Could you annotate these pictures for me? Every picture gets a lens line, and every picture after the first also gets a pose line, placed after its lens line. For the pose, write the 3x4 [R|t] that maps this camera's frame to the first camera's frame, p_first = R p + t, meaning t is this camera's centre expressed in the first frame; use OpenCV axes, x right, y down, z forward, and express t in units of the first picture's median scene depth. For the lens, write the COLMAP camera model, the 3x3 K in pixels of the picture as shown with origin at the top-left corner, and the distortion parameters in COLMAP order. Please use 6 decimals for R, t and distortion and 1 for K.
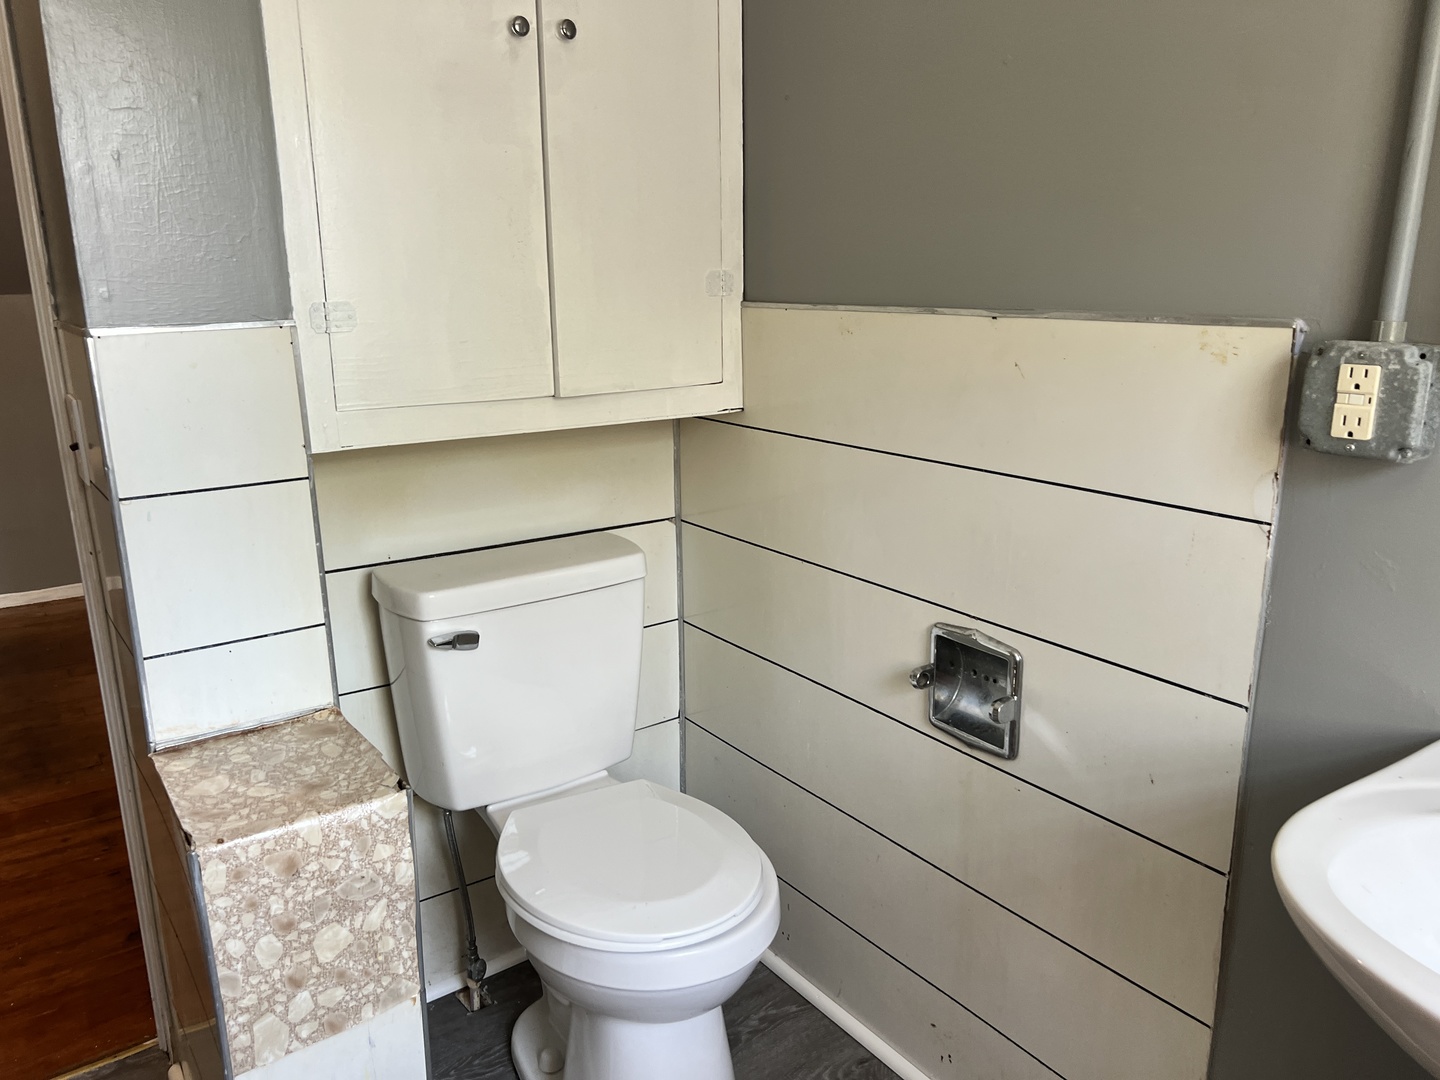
lens RADIAL K [[1078.0, 0, 722.0], [0, 1078.0, 547.0], [0, 0, 1]] dist [0.009262, -0.031015]
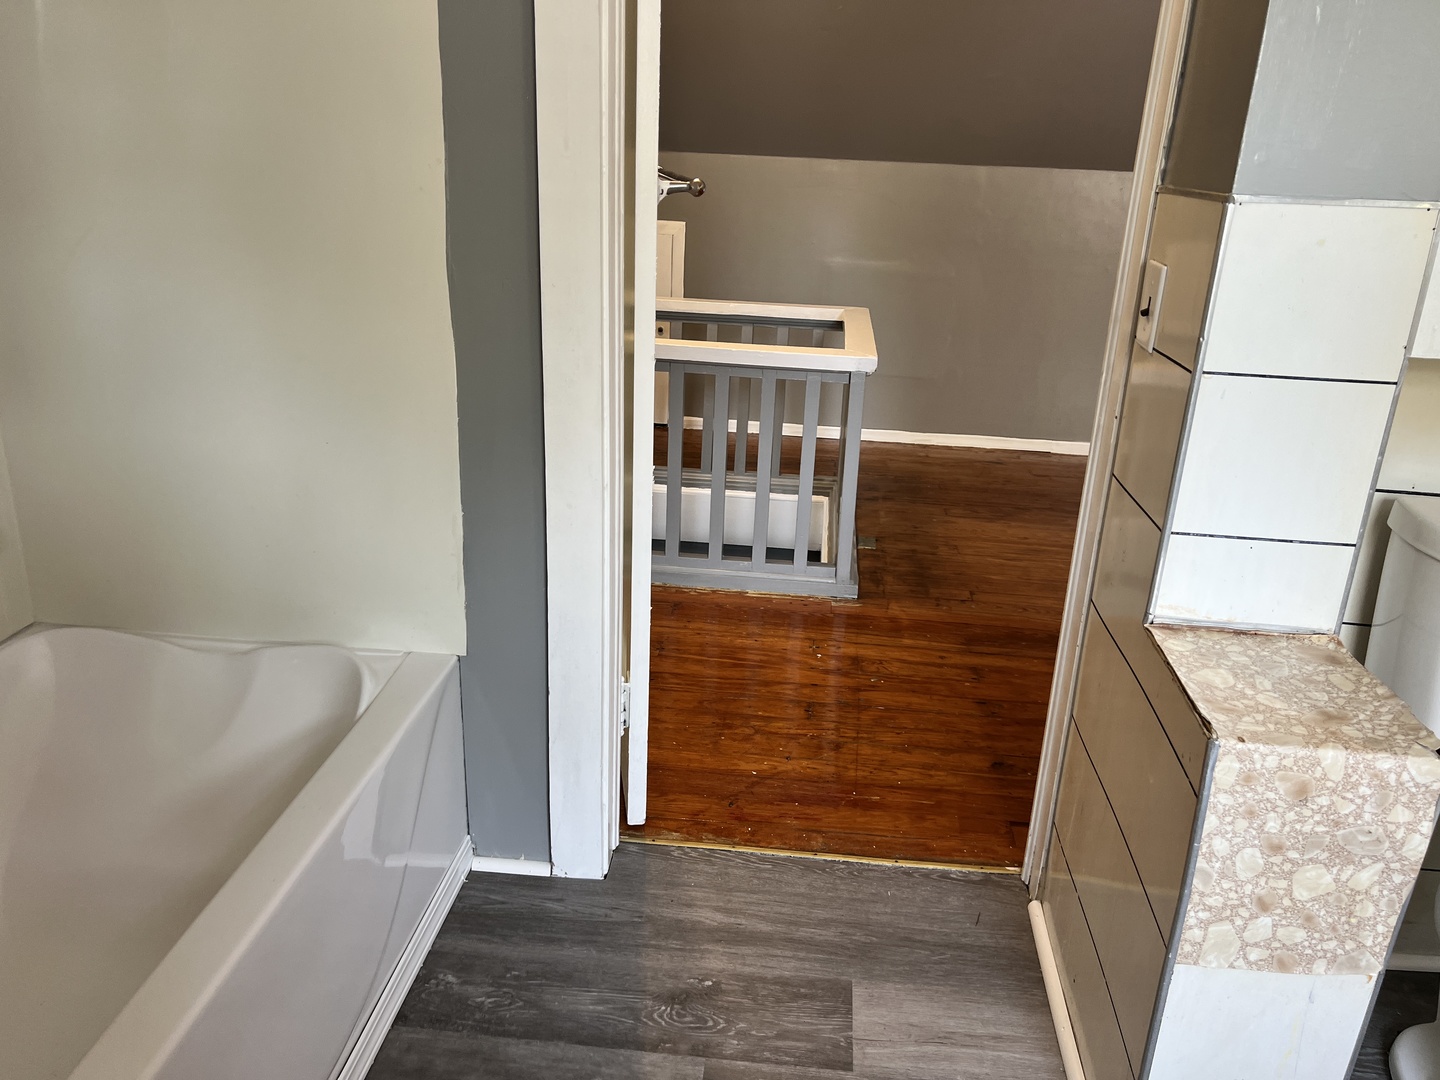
lens RADIAL K [[1078.0, 0, 716.0], [0, 1078.0, 529.5], [0, 0, 1]] dist [0.009262, -0.031015]
pose [[0.737154, 0.259683, -0.623834, -0.236100], [-0.209645, 0.965542, 0.154199, 0.036797], [0.642381, 0.017116, 0.766195, -0.044549]]
